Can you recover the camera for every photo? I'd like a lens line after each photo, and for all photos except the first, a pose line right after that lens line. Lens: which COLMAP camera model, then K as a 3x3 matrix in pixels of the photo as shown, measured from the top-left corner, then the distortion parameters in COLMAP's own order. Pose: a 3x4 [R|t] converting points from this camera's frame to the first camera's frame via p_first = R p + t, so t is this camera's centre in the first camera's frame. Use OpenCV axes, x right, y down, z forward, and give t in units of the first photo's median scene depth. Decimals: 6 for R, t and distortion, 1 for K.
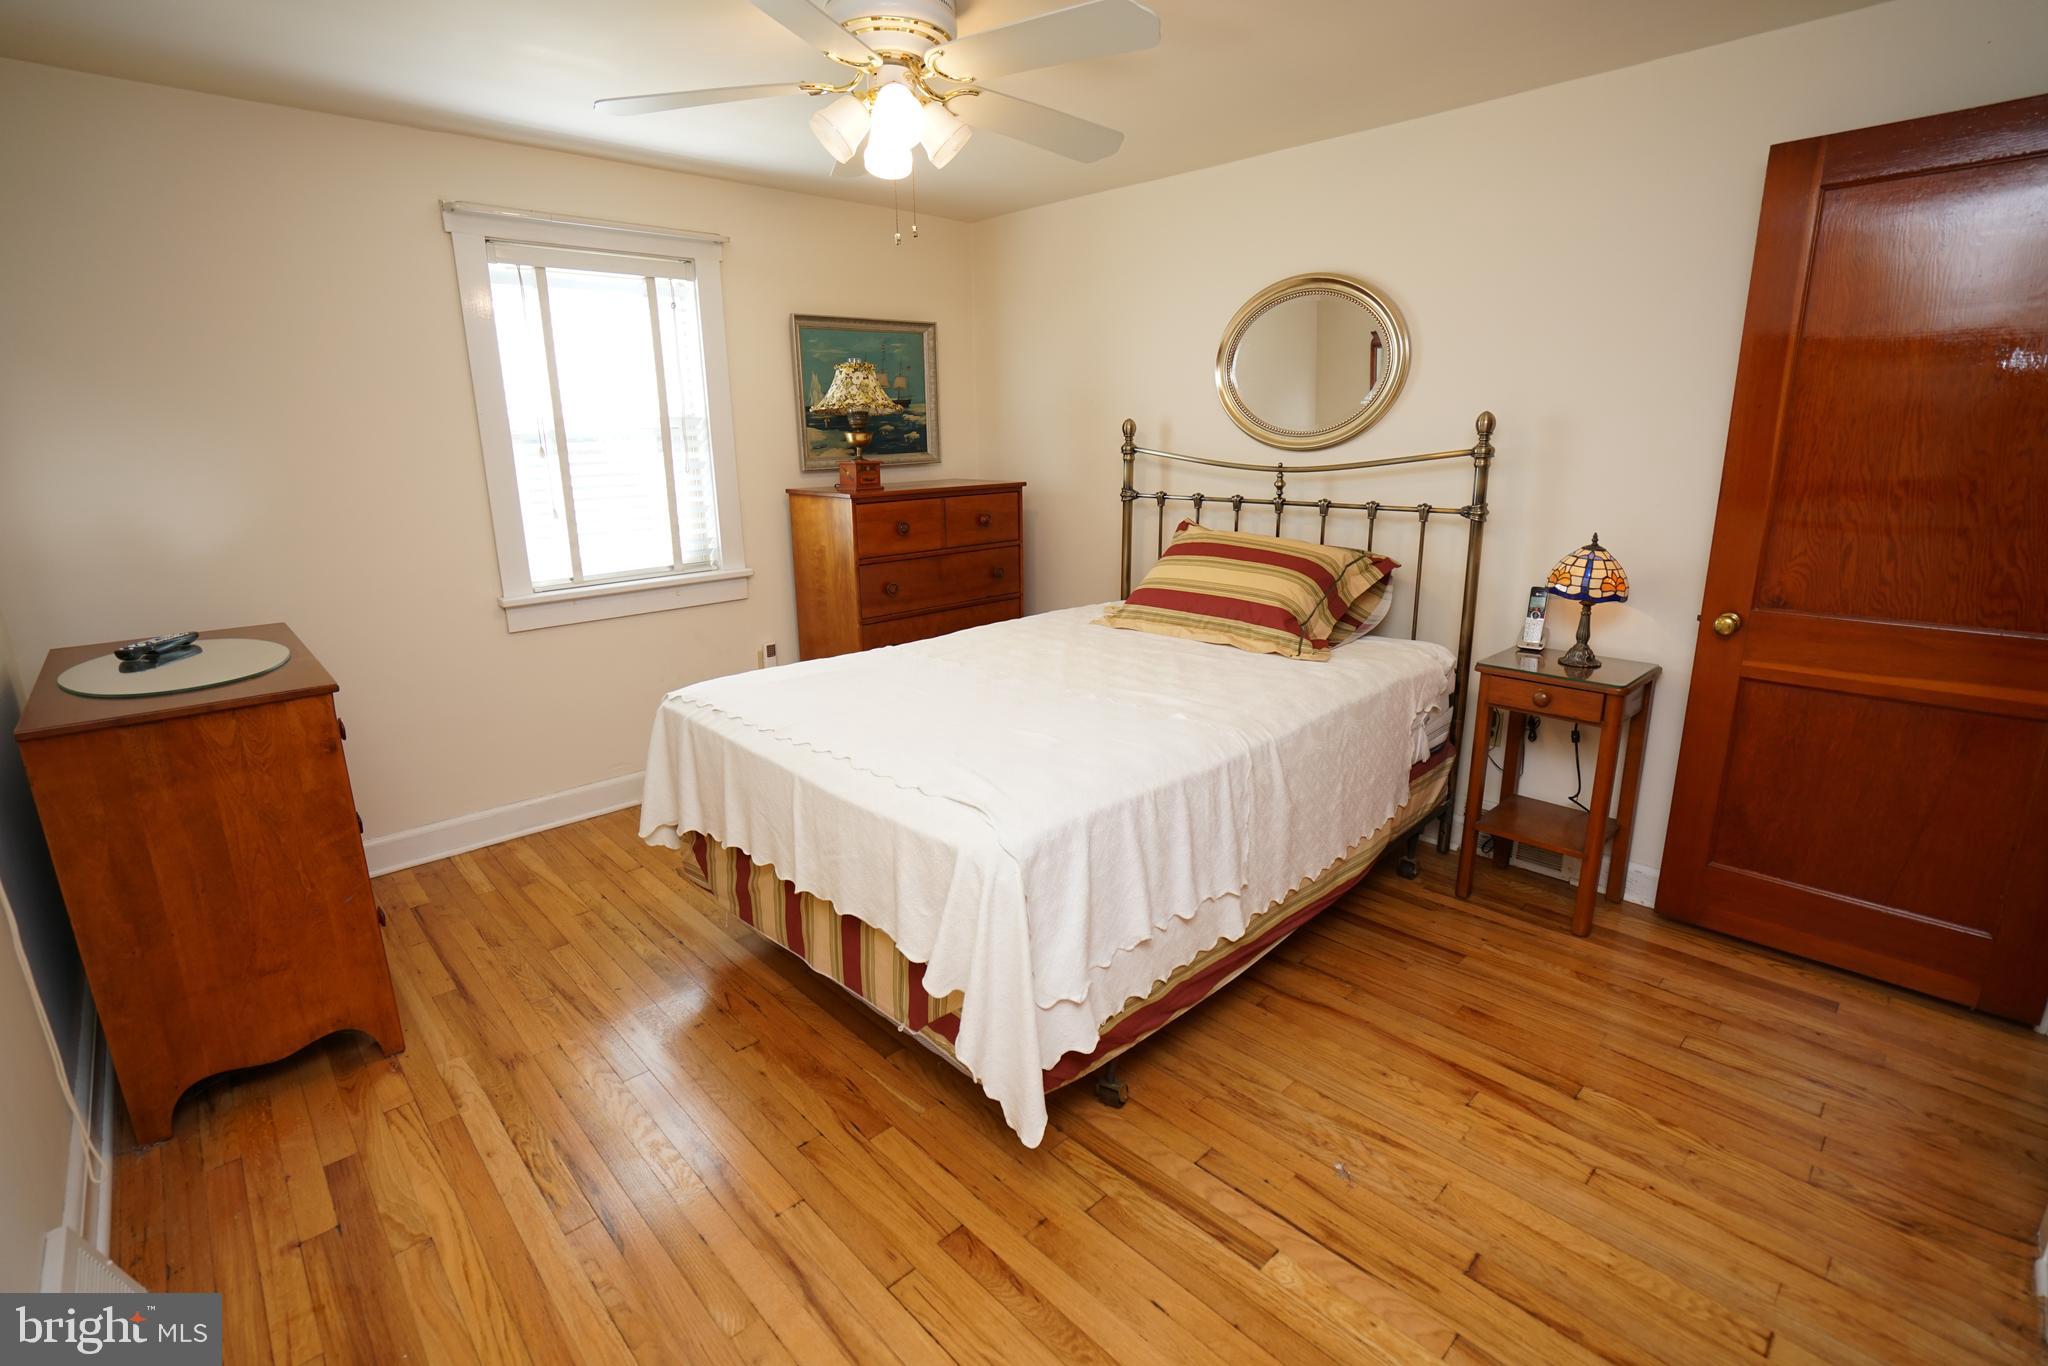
lens RADIAL K [[931.0, 0, 1029.2], [0, 931.0, 681.3], [0, 0, 1]] dist [-0.040444, 0.009804]
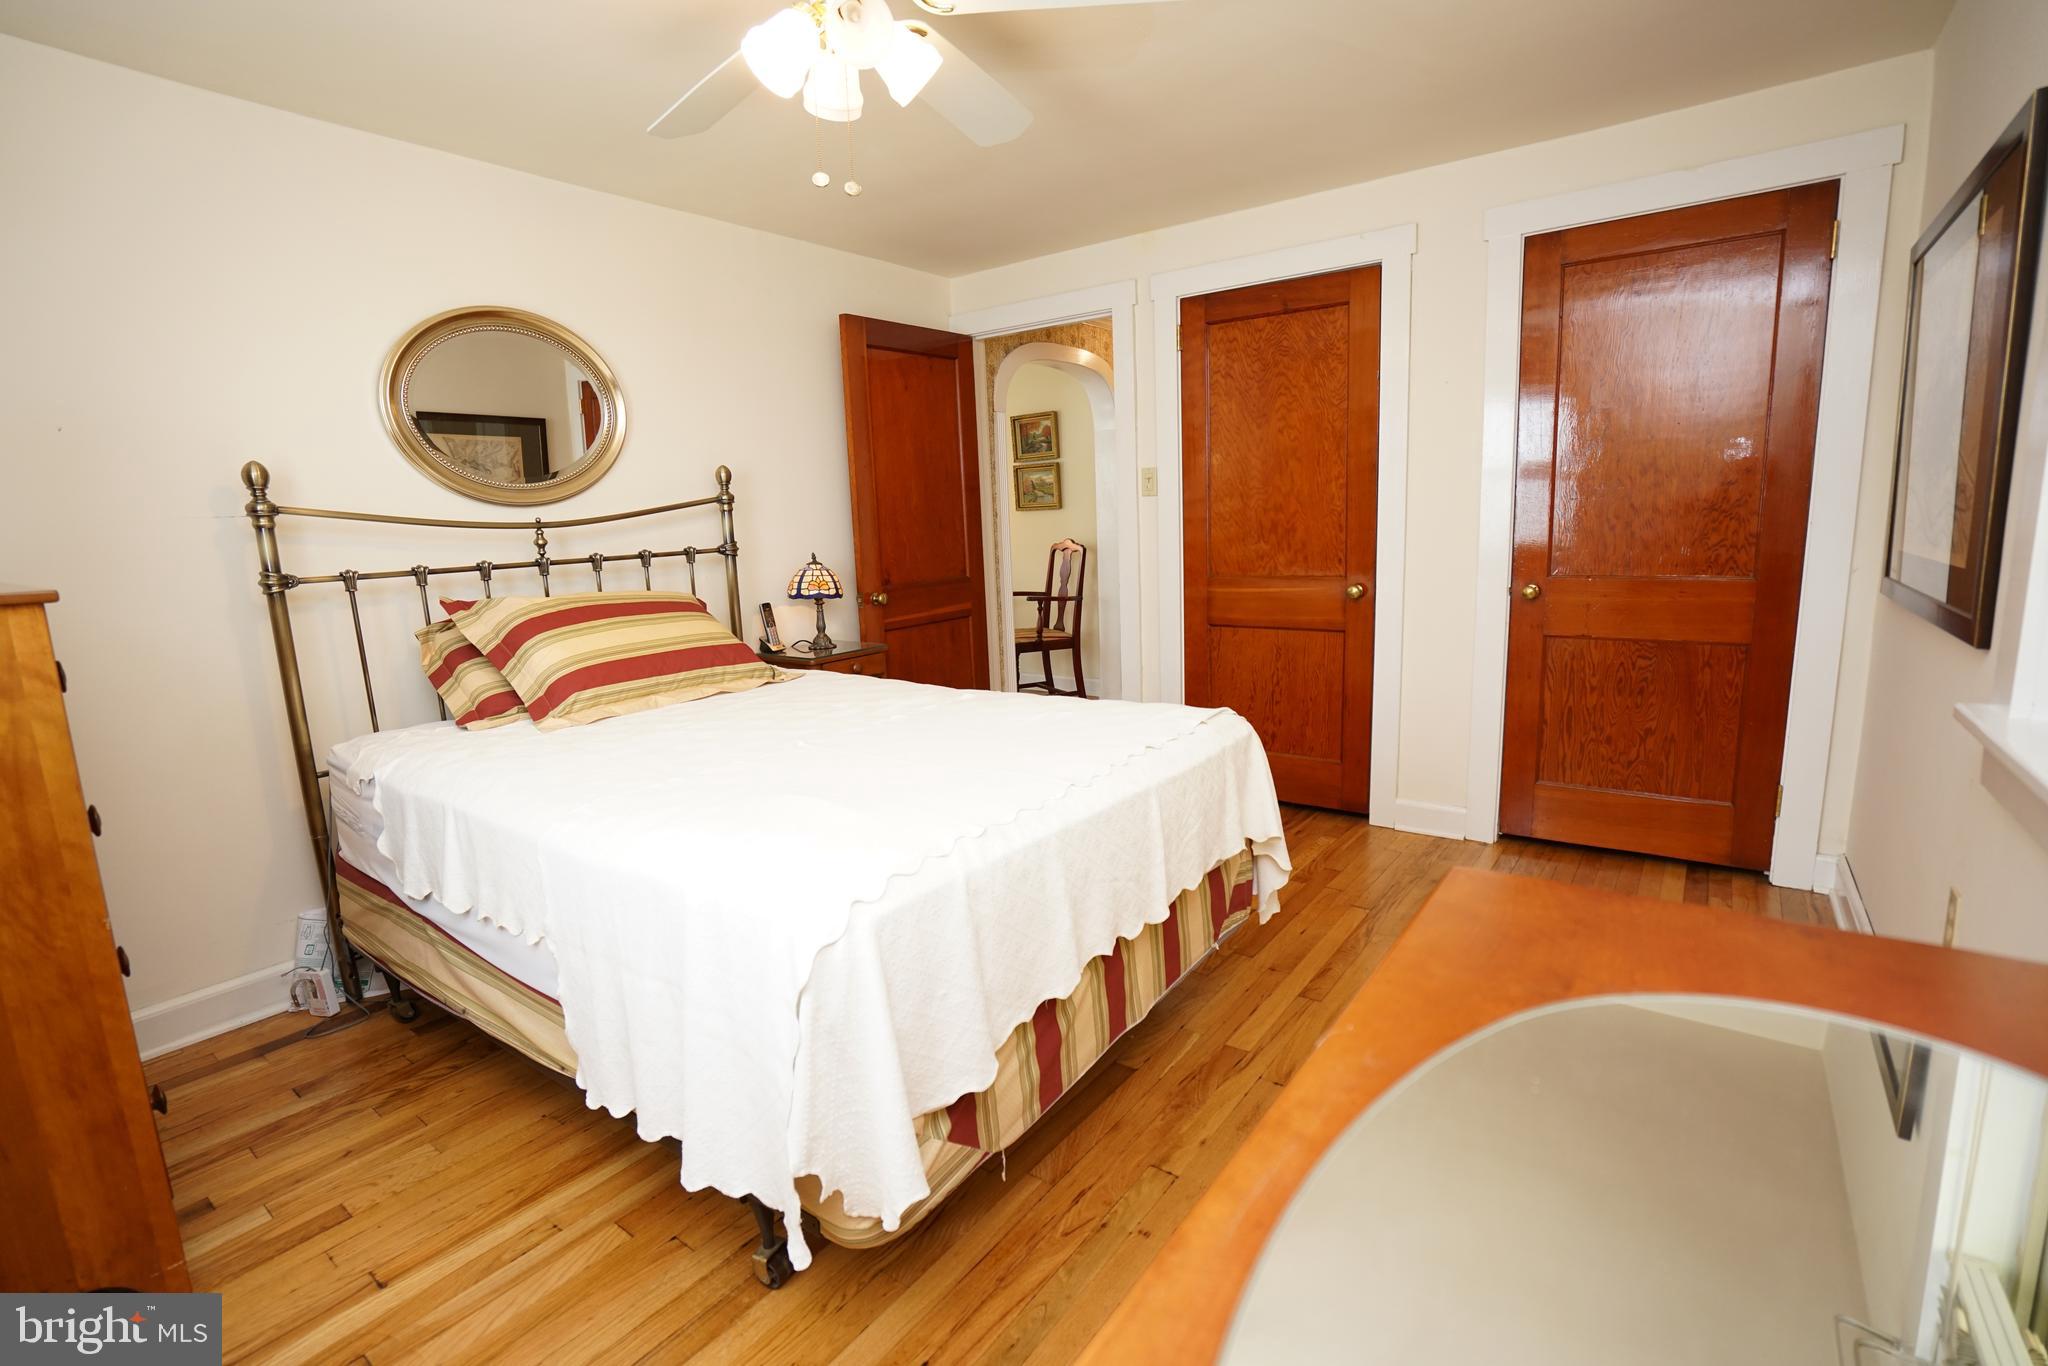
lens RADIAL K [[931.0, 0, 1026.4], [0, 931.0, 677.1], [0, 0, 1]] dist [-0.040444, 0.009804]
pose [[-0.154276, -0.154296, 0.975906, -0.721067], [0.297220, 0.934732, 0.194773, -0.139275], [-0.942263, 0.320107, -0.098347, 0.762959]]
